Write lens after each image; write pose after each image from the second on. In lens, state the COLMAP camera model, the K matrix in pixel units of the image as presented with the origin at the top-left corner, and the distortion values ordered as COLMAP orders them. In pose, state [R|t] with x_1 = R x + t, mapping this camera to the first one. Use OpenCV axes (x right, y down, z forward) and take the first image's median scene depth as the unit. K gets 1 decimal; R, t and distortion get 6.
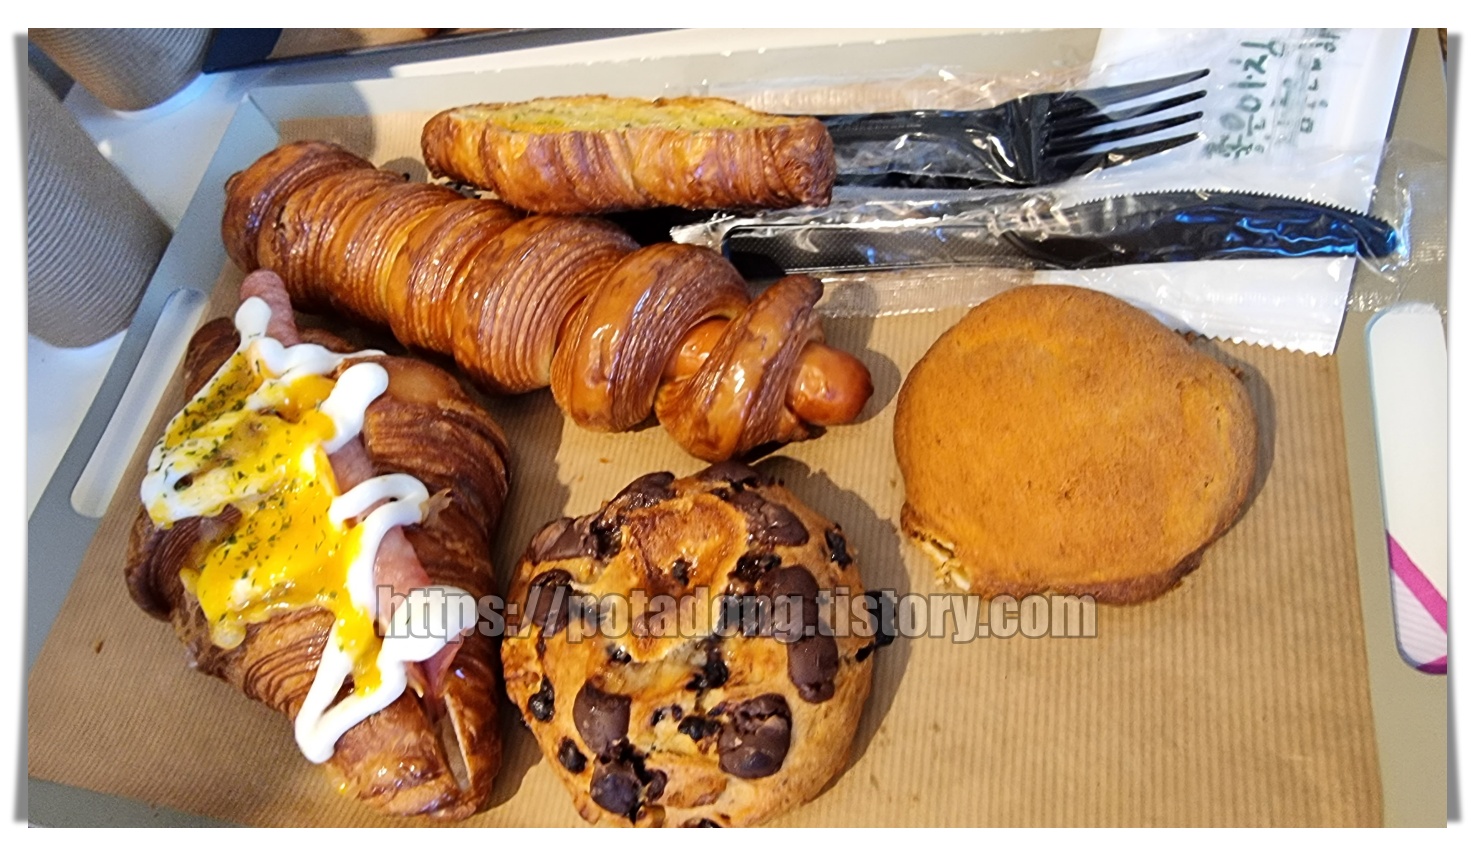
lens RADIAL K [[1218.7, 0, 737.5], [0, 1218.7, 428.0], [0, 0, 1]] dist [-0.006520, 0.001353]
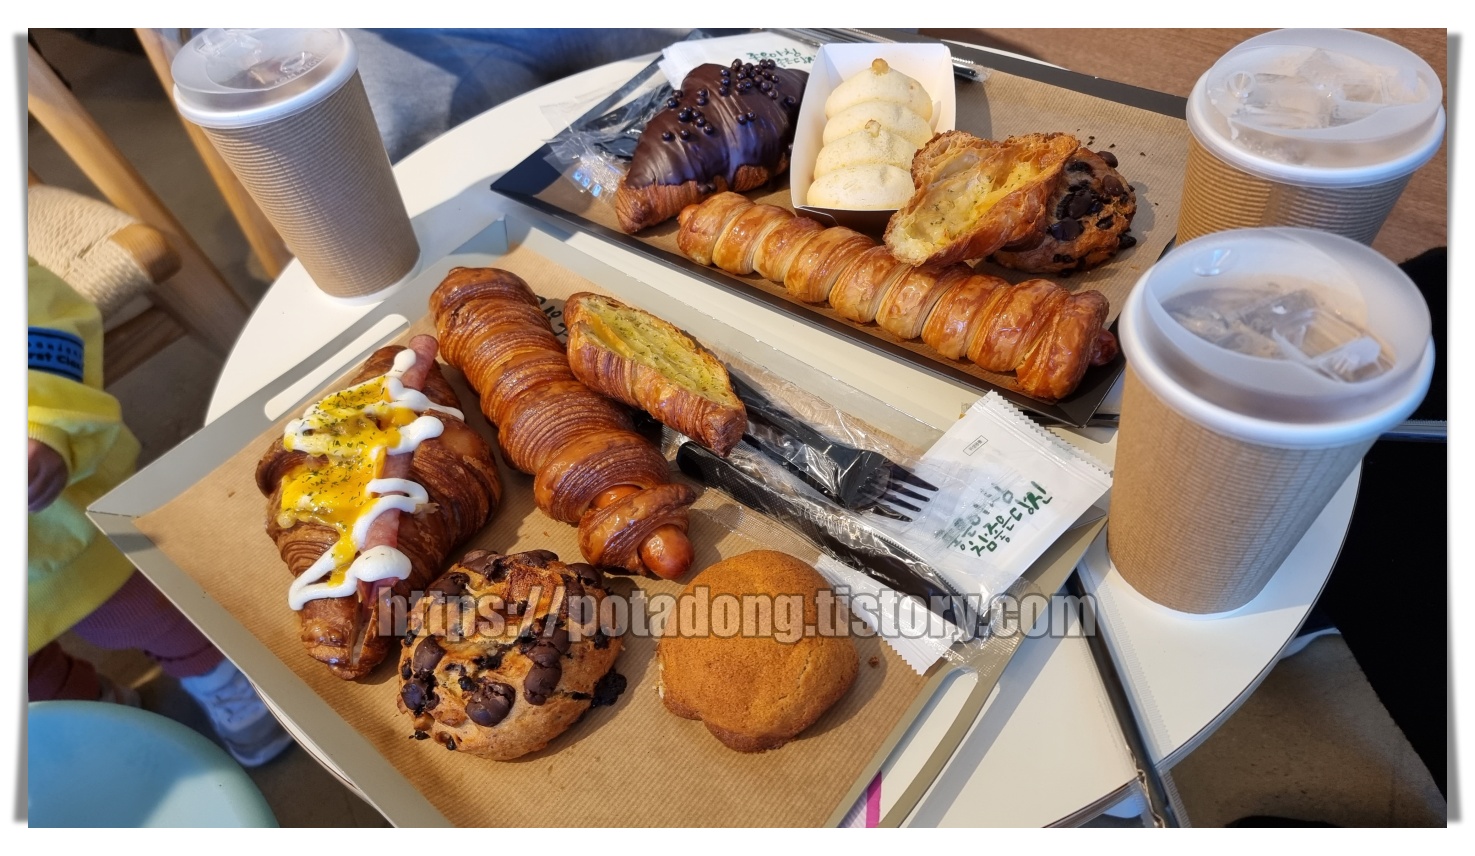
lens RADIAL K [[1065.9, 0, 735.6], [0, 1065.9, 440.5], [0, 0, 1]] dist [0.057275, -0.001465]
pose [[0.881465, 0.448981, -0.146411, 0.328987], [-0.462428, 0.883505, -0.074699, -0.115348], [0.095816, 0.133549, 0.986400, -0.485590]]
